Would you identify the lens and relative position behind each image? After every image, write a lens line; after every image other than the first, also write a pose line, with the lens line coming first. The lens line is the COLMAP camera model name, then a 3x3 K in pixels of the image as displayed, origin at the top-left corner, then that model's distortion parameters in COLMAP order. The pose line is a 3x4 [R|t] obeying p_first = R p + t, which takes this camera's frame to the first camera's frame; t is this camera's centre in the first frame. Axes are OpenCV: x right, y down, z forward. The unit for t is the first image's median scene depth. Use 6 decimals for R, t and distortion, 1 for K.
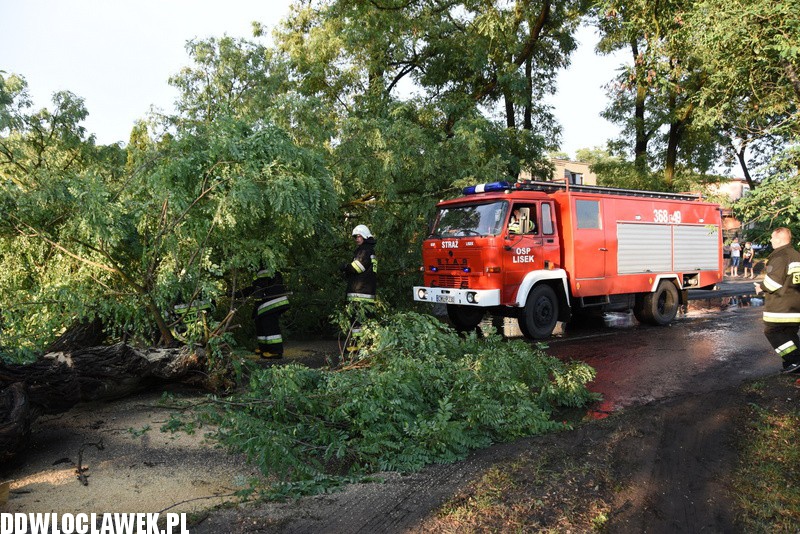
lens RADIAL K [[645.3, 0, 400.0], [0, 645.3, 267.0], [0, 0, 1]] dist [-0.152731, 0.121420]
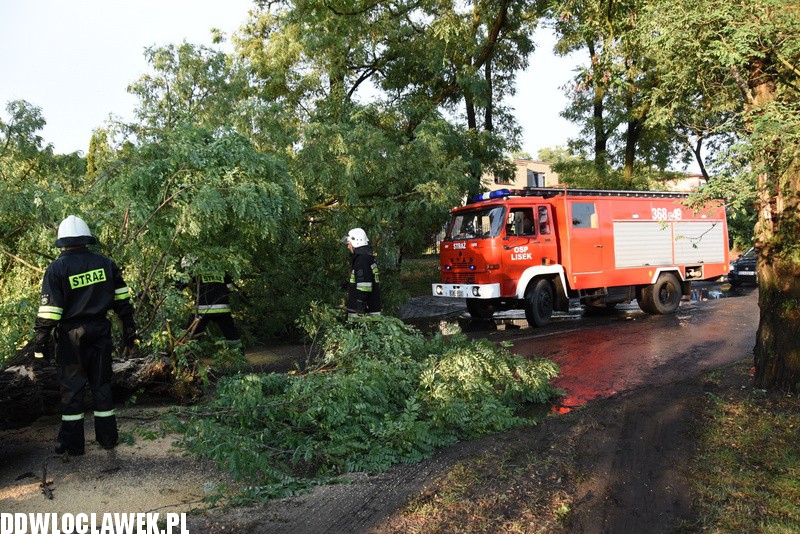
lens RADIAL K [[645.3, 0, 400.0], [0, 645.3, 267.0], [0, 0, 1]] dist [-0.152731, 0.121420]
pose [[0.998305, -0.027411, 0.051345, 0.002696], [0.027650, 0.999610, -0.003934, 0.000167], [-0.051217, 0.005347, 0.998673, -0.004544]]
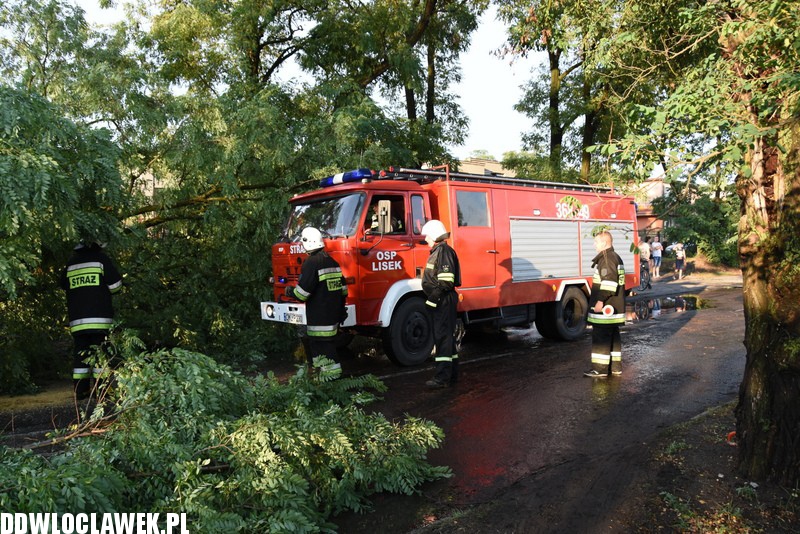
lens RADIAL K [[645.3, 0, 400.0], [0, 645.3, 267.0], [0, 0, 1]] dist [-0.152731, 0.121420]
pose [[0.994640, -0.019793, 0.101491, 0.085270], [0.020628, 0.999761, -0.007185, -0.003195], [-0.101324, 0.009240, 0.994811, 0.140552]]
